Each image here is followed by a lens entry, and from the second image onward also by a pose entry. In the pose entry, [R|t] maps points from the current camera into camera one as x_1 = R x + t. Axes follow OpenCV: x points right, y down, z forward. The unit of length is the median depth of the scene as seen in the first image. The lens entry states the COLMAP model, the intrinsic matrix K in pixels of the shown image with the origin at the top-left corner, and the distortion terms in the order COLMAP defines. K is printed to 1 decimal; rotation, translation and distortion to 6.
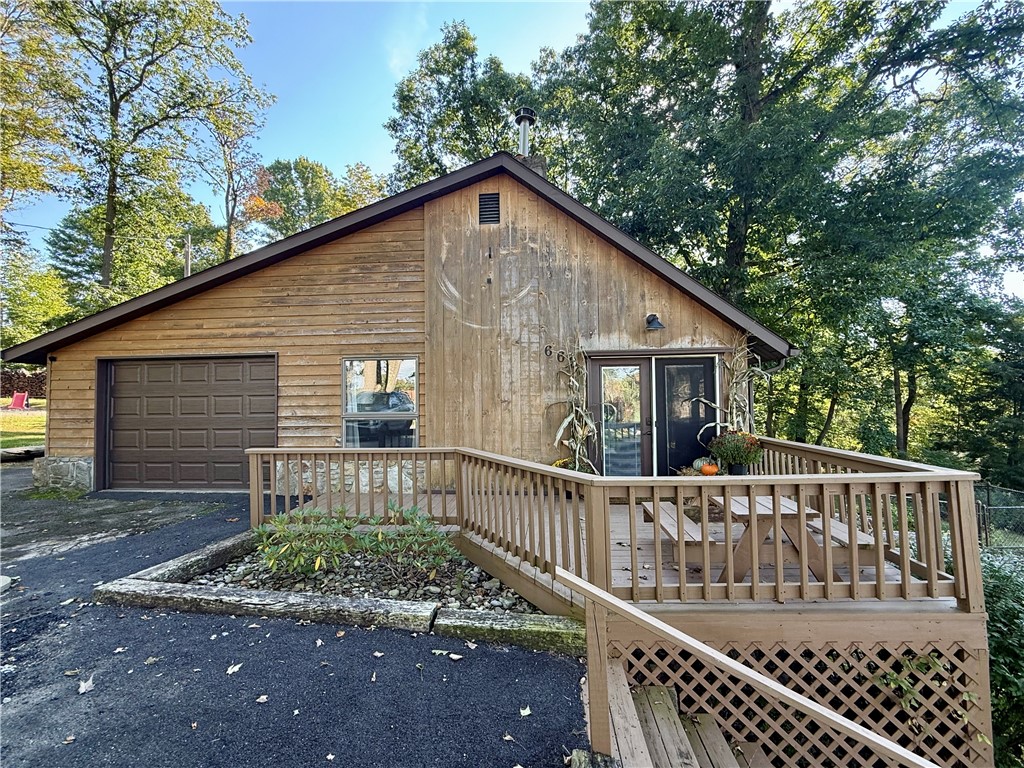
lens RADIAL K [[445.3, 0, 512.0], [0, 445.3, 384.0], [0, 0, 1]] dist [-0.001160, -0.000228]
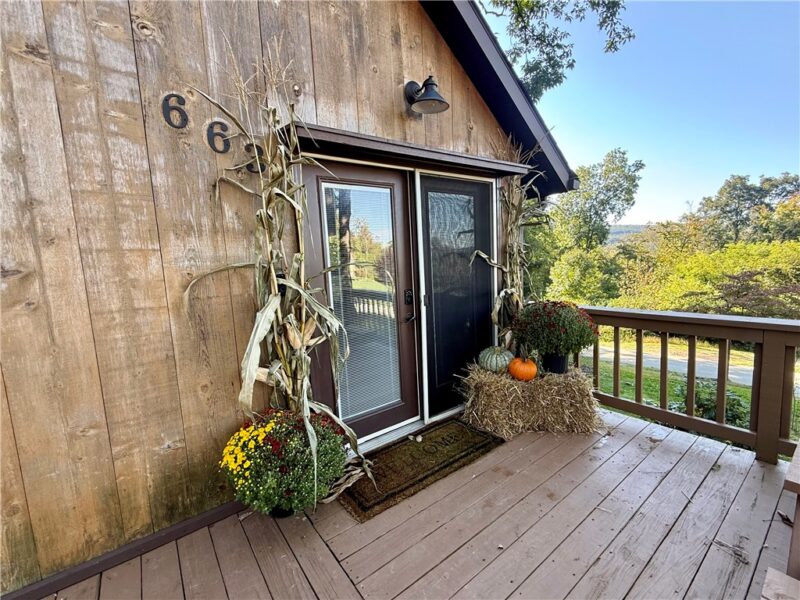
lens RADIAL K [[347.9, 0, 400.0], [0, 347.9, 300.0], [0, 0, 1]] dist [-0.001160, -0.000228]
pose [[0.756806, -0.103136, 0.645452, 0.027872], [0.030324, 0.991950, 0.122947, 0.036754], [-0.652936, -0.073474, 0.753841, 0.691775]]
